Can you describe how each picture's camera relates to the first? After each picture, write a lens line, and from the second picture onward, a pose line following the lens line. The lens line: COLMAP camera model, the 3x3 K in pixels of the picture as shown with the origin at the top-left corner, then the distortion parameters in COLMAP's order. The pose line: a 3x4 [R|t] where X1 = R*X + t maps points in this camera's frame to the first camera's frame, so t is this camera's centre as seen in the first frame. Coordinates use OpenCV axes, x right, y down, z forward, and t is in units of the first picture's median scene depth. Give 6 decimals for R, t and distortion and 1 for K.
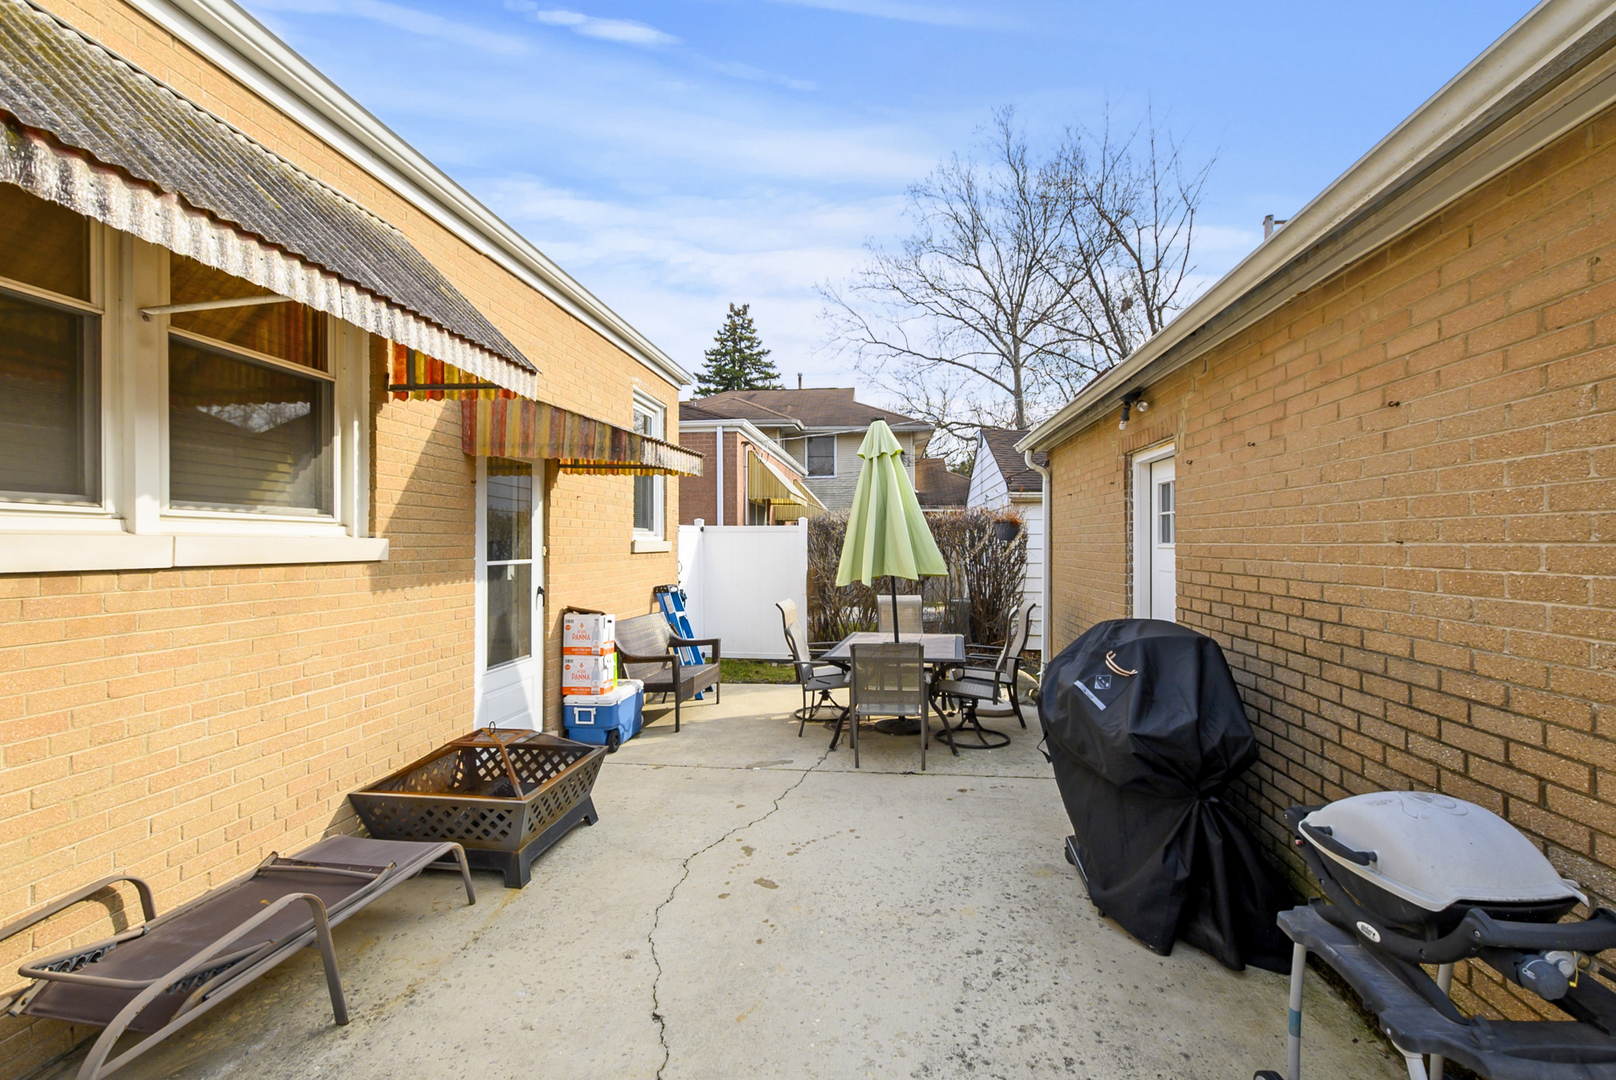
lens RADIAL K [[708.7, 0, 811.8], [0, 708.7, 544.9], [0, 0, 1]] dist [0.014453, -0.007668]
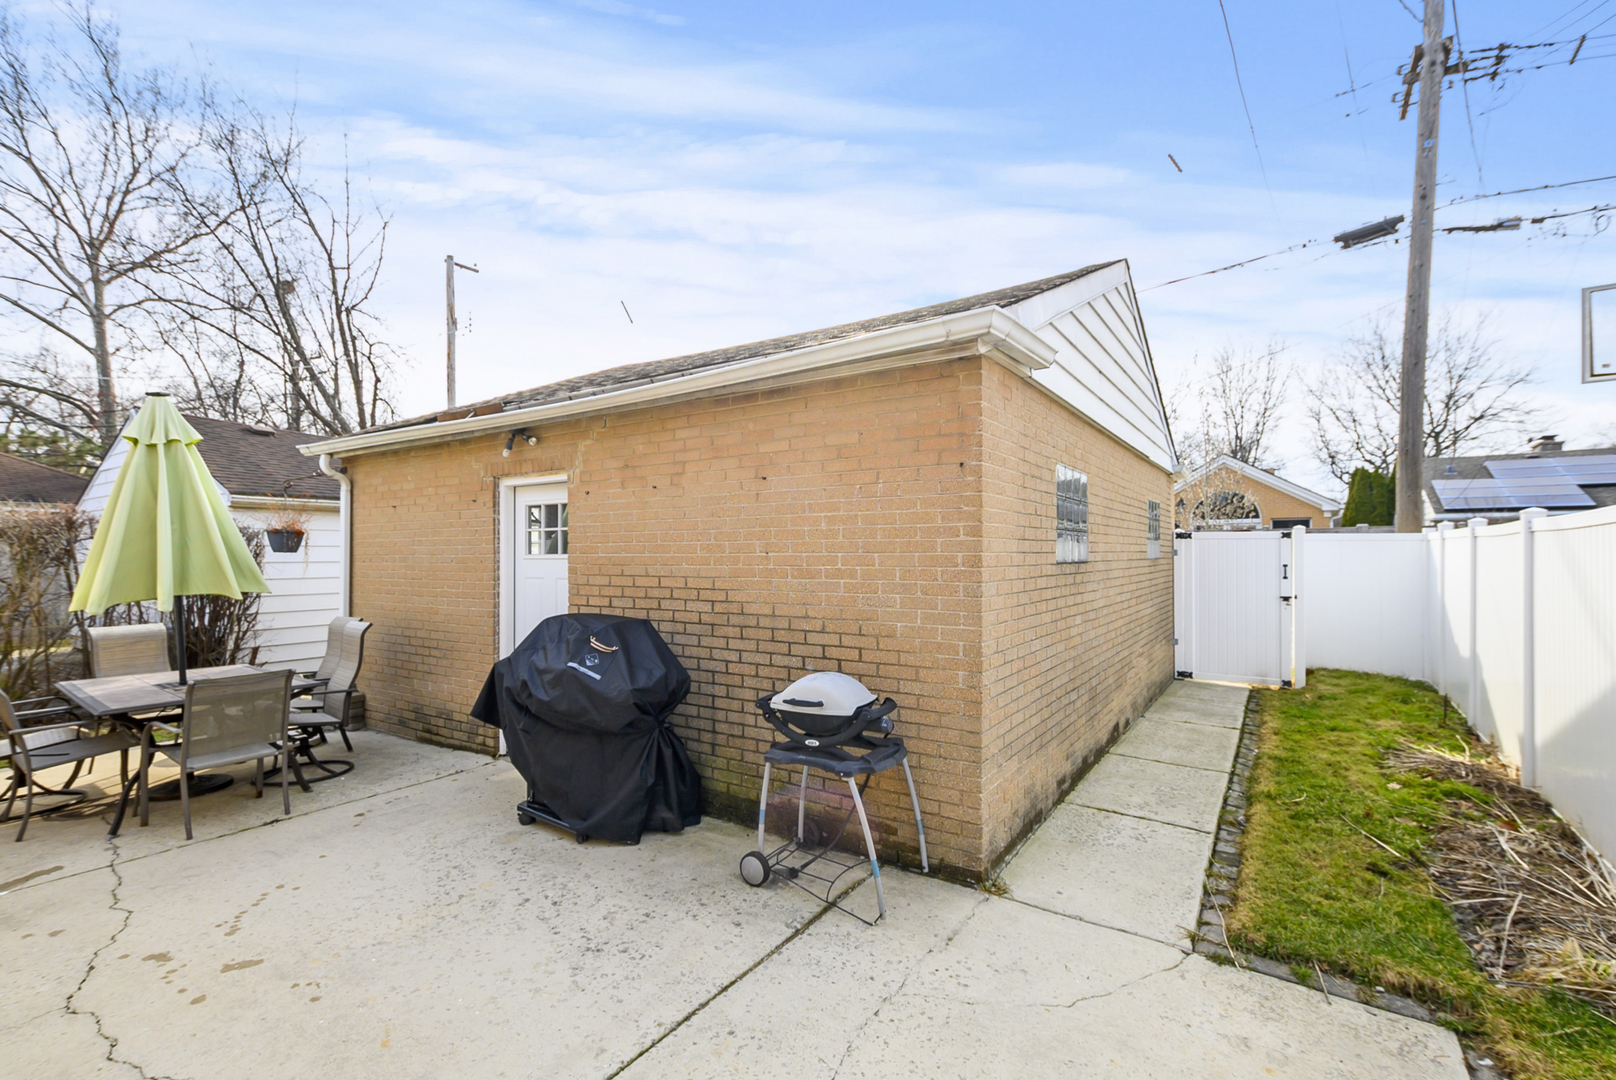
lens RADIAL K [[708.1, 0, 818.5], [0, 708.1, 549.1], [0, 0, 1]] dist [0.001548, -0.000806]
pose [[0.463658, 0.006853, 0.885988, -0.570780], [0.004563, 0.999938, -0.010122, 0.003922], [-0.886003, 0.008736, 0.463598, 0.021464]]
